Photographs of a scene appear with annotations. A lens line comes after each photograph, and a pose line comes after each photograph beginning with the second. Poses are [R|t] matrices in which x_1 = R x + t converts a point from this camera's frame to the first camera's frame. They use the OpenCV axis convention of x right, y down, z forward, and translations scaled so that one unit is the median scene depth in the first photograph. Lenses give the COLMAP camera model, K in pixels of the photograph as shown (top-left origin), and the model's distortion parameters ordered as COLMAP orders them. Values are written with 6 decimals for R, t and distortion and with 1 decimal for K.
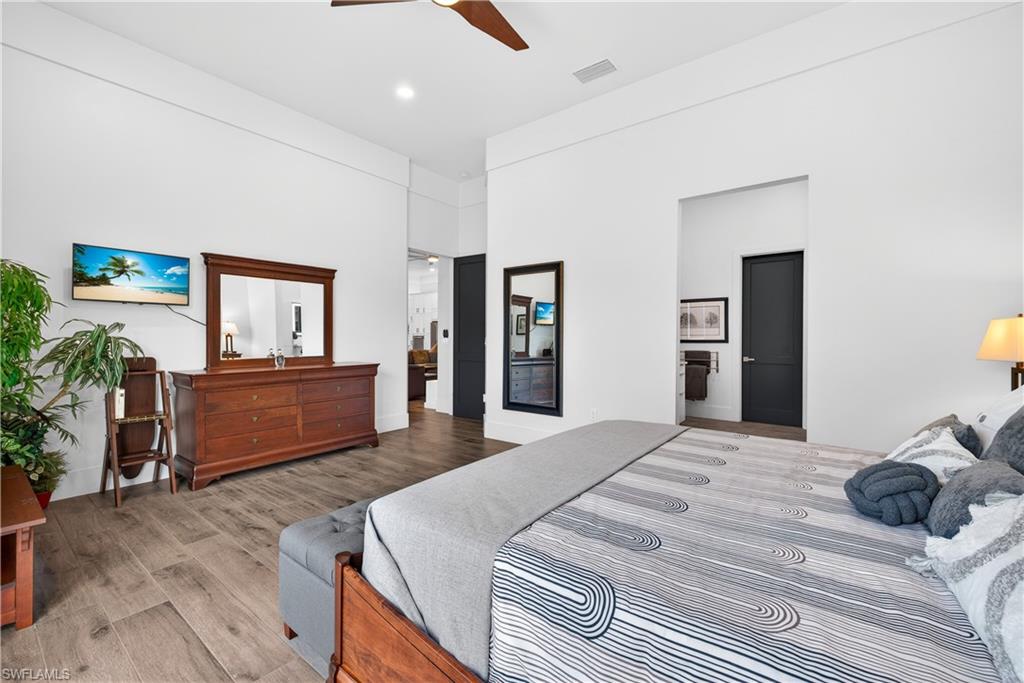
lens RADIAL K [[424.7, 0, 503.9], [0, 424.7, 342.3], [0, 0, 1]] dist [-0.004072, -0.000108]
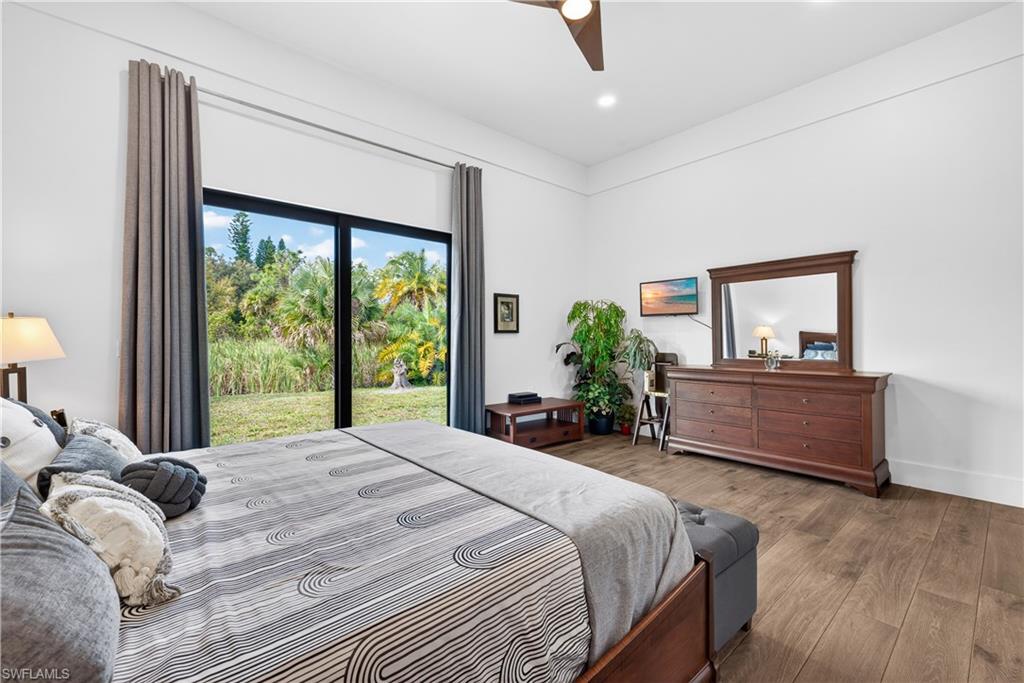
lens RADIAL K [[424.7, 0, 504.5], [0, 424.7, 338.6], [0, 0, 1]] dist [-0.004072, -0.000108]
pose [[-0.205080, 0.001418, -0.978744, 0.606768], [-0.007034, 0.999971, 0.002923, -0.011958], [0.978720, 0.007483, -0.205064, 0.675793]]
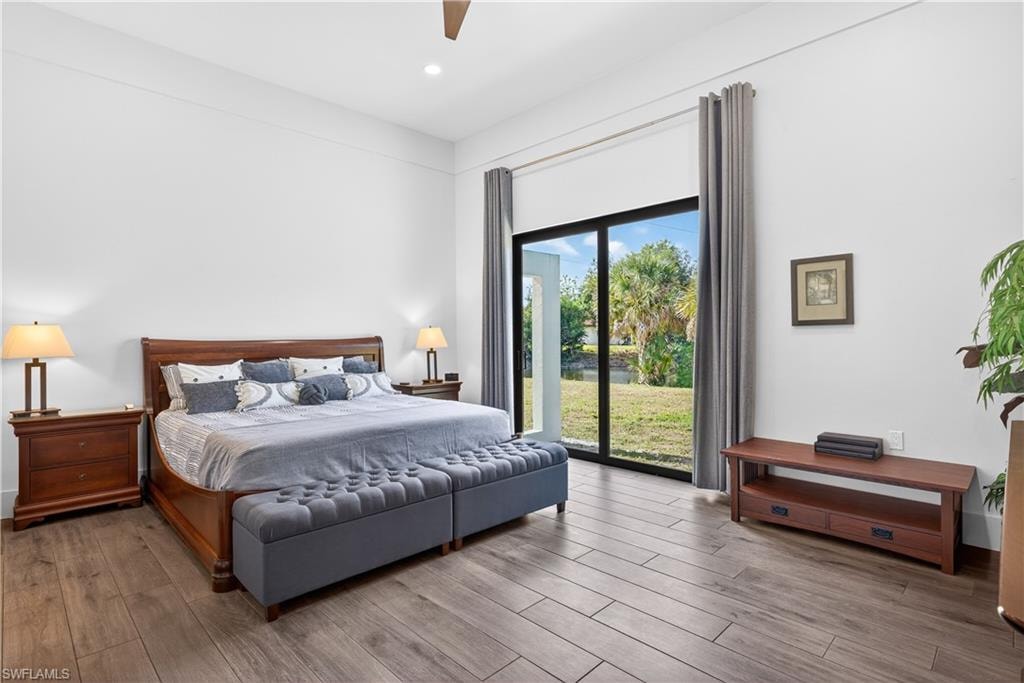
lens RADIAL K [[508.3, 0, 514.0], [0, 508.3, 339.3], [0, 0, 1]] dist [-0.014016, -0.000251]
pose [[-0.991867, 0.002303, 0.127258, -0.255932], [0.002794, 0.999989, 0.003682, -0.004726], [-0.127248, 0.004007, -0.991863, 1.371896]]
